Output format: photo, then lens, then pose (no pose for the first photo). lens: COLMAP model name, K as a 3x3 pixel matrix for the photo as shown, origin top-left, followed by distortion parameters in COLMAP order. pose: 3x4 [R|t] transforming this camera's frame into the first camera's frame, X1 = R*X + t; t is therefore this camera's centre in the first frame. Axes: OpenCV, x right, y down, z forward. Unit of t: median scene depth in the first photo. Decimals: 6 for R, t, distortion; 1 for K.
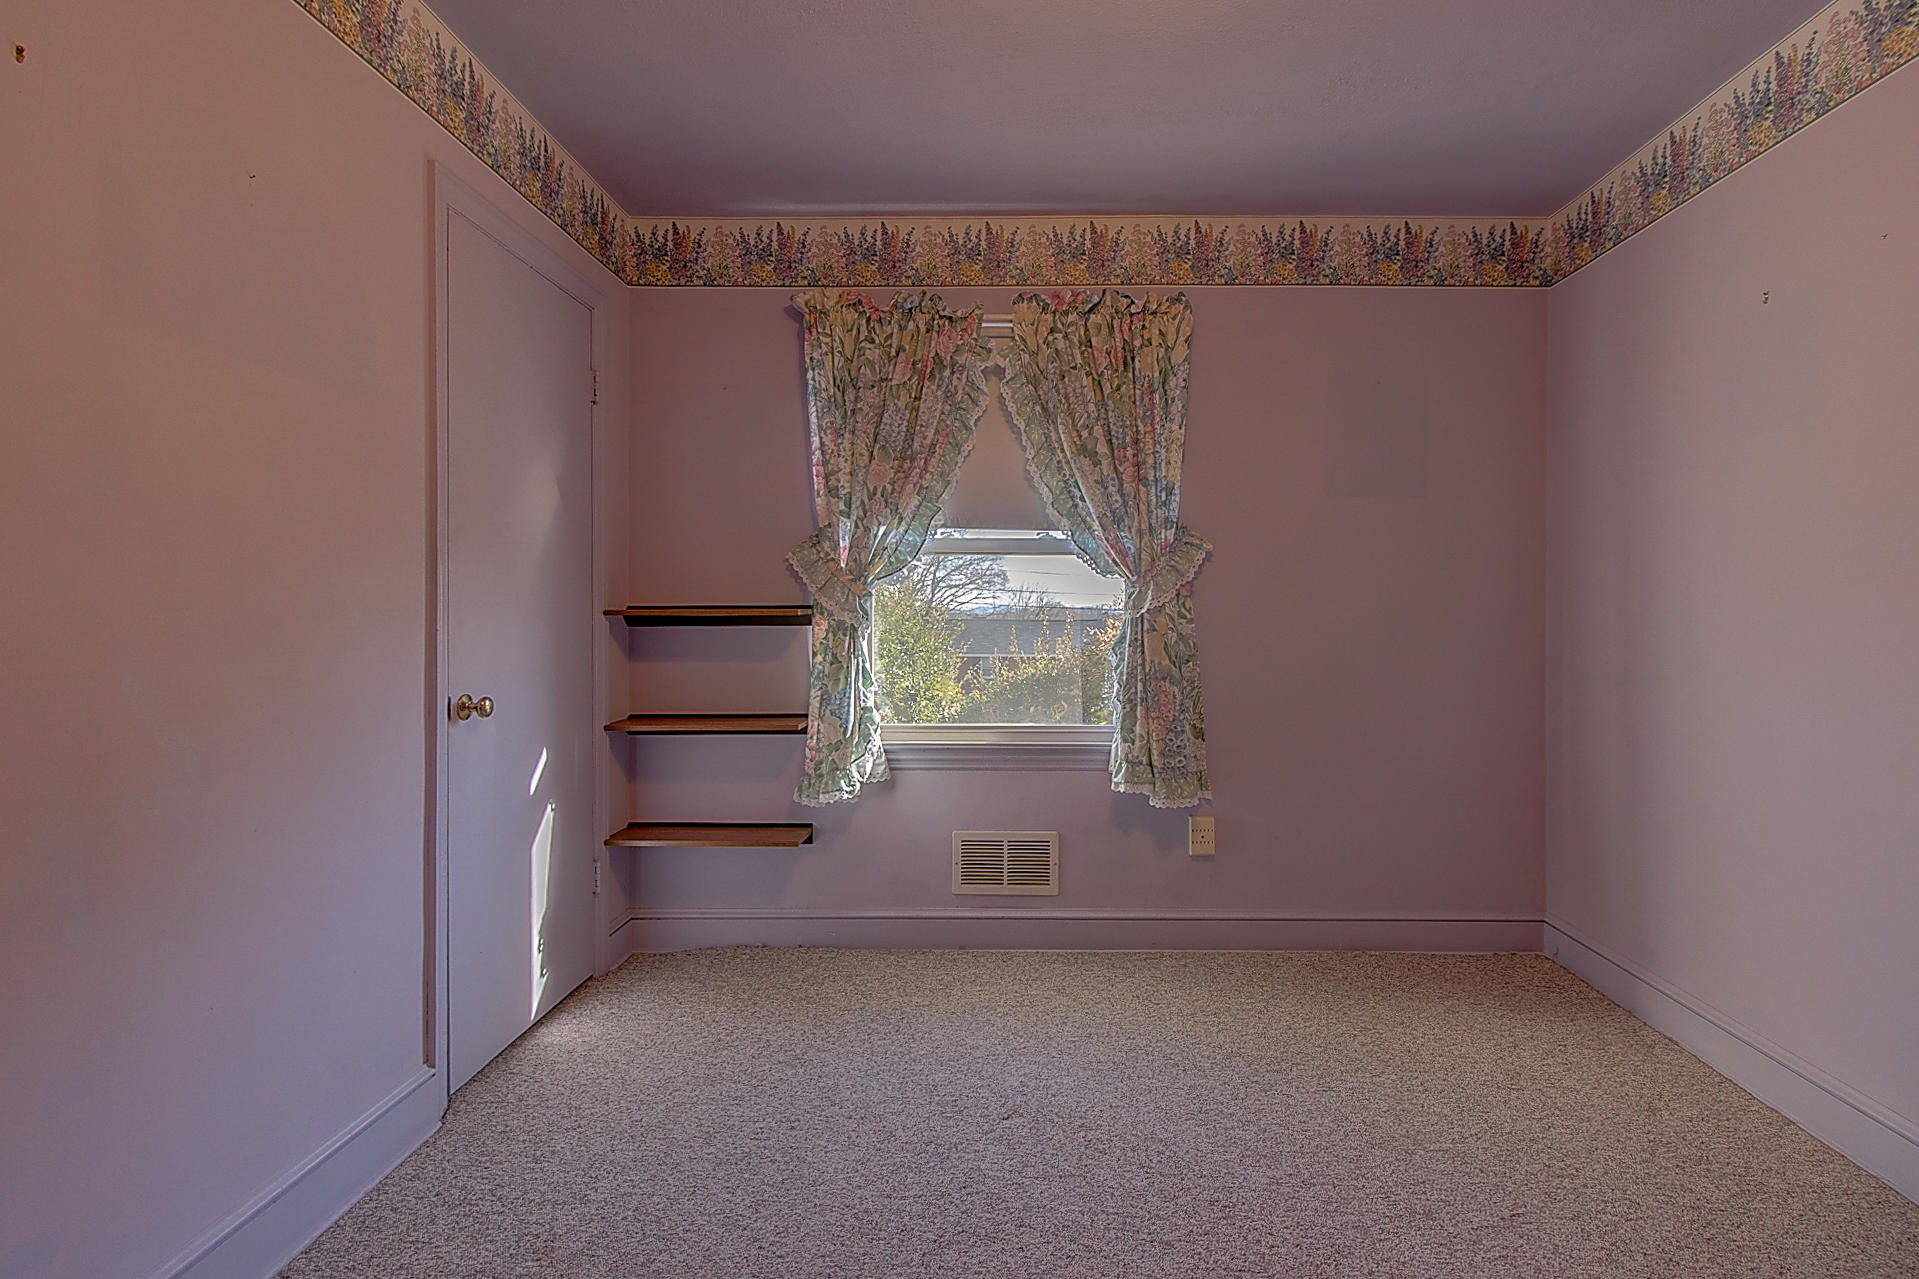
lens RADIAL K [[974.5, 0, 961.2], [0, 974.5, 596.0], [0, 0, 1]] dist [-0.000153, 0.000162]
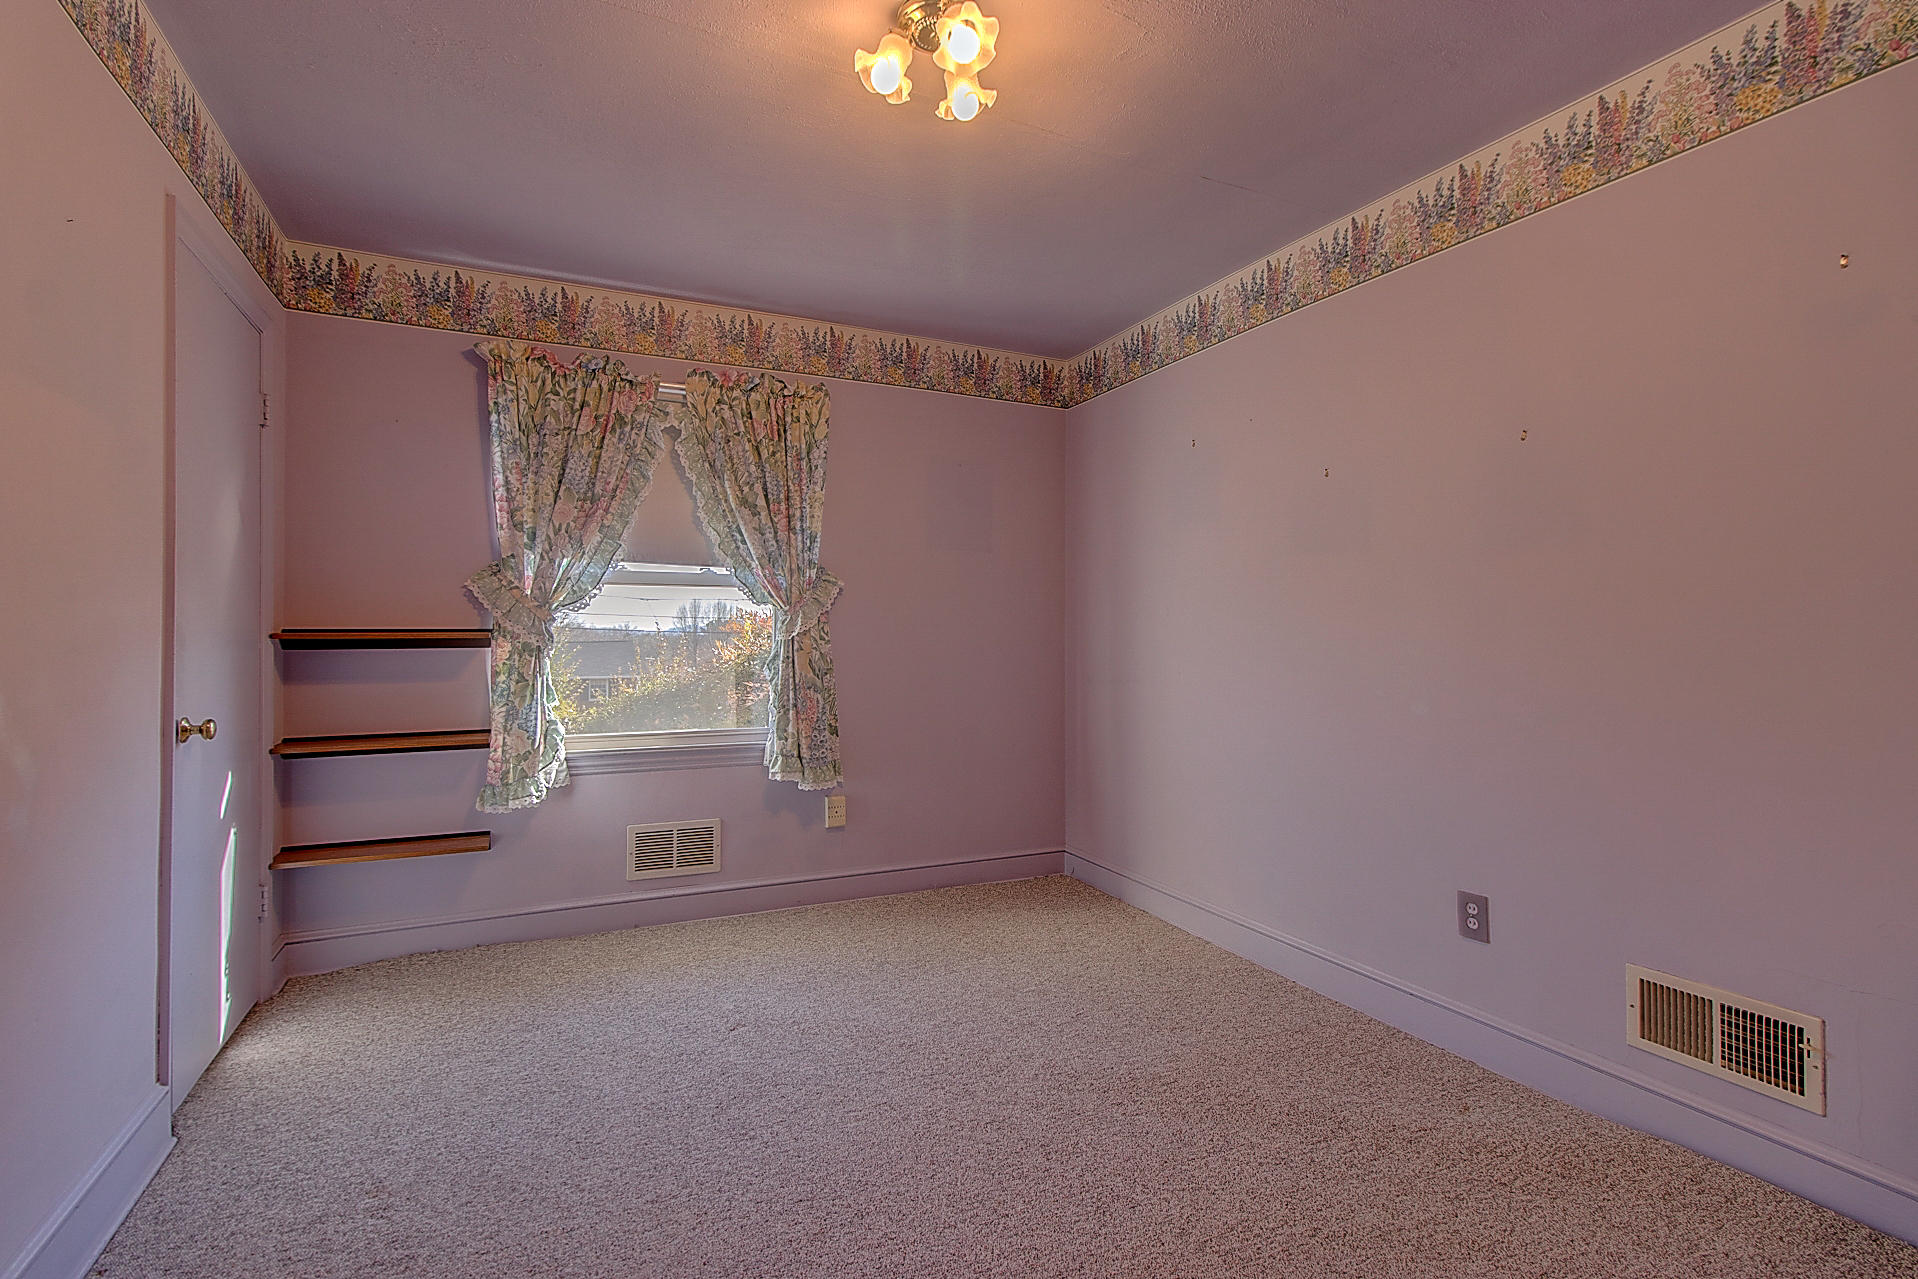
lens RADIAL K [[897.7, 0, 931.8], [0, 897.7, 597.1], [0, 0, 1]] dist [0.000116, 0.000166]
pose [[0.907668, 0.017035, 0.419343, -0.132140], [-0.006874, 0.999645, -0.025729, -0.003697], [-0.419633, 0.020471, 0.907463, -0.117316]]
